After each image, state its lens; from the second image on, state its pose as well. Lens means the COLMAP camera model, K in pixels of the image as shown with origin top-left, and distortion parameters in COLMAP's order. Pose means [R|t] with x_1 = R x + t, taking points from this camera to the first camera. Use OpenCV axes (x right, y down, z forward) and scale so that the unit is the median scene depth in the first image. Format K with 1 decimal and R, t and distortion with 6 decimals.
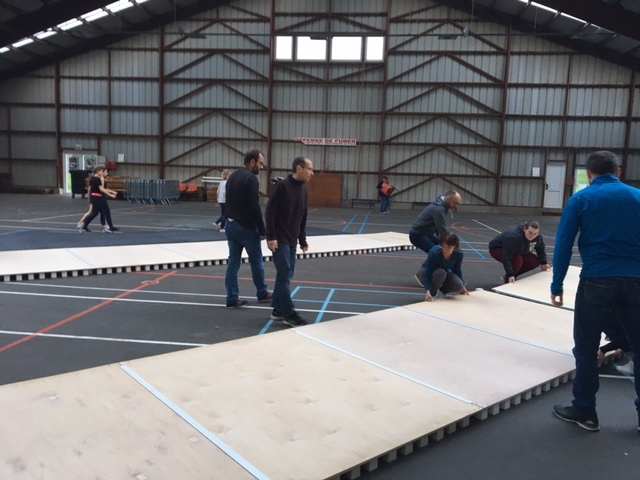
lens RADIAL K [[541.0, 0, 318.8], [0, 541.0, 242.5], [0, 0, 1]] dist [0.067574, -0.084465]
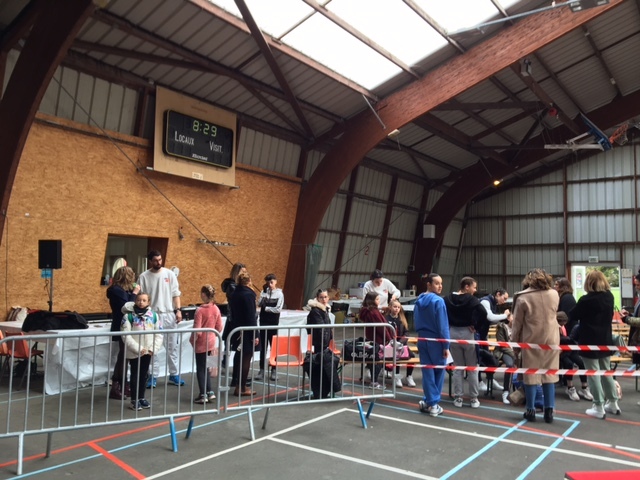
lens RADIAL K [[541.0, 0, 318.9], [0, 541.0, 238.7], [0, 0, 1]] dist [0.067574, -0.084465]
pose [[0.873502, -0.061849, -0.482876, -0.402512], [-0.038809, 0.979893, -0.195711, -0.024042], [0.485272, 0.189694, 0.853538, 0.065941]]
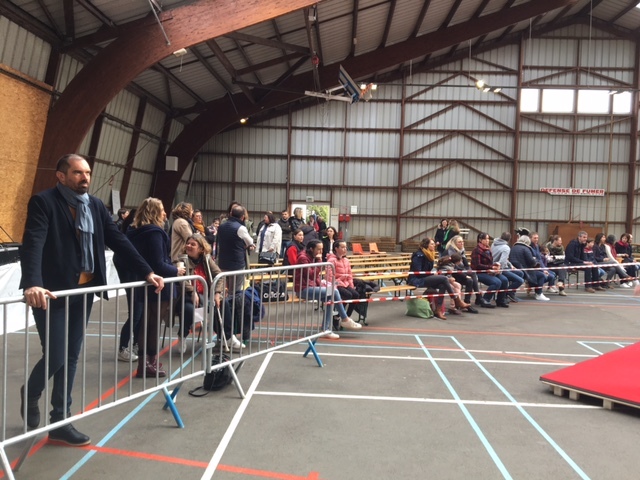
lens RADIAL K [[541.0, 0, 319.0], [0, 541.0, 237.7], [0, 0, 1]] dist [0.067574, -0.084465]
pose [[0.995456, -0.010868, 0.094598, -0.518027], [0.018932, 0.996221, -0.084766, -0.025688], [-0.093320, 0.086172, 0.991900, 0.059129]]
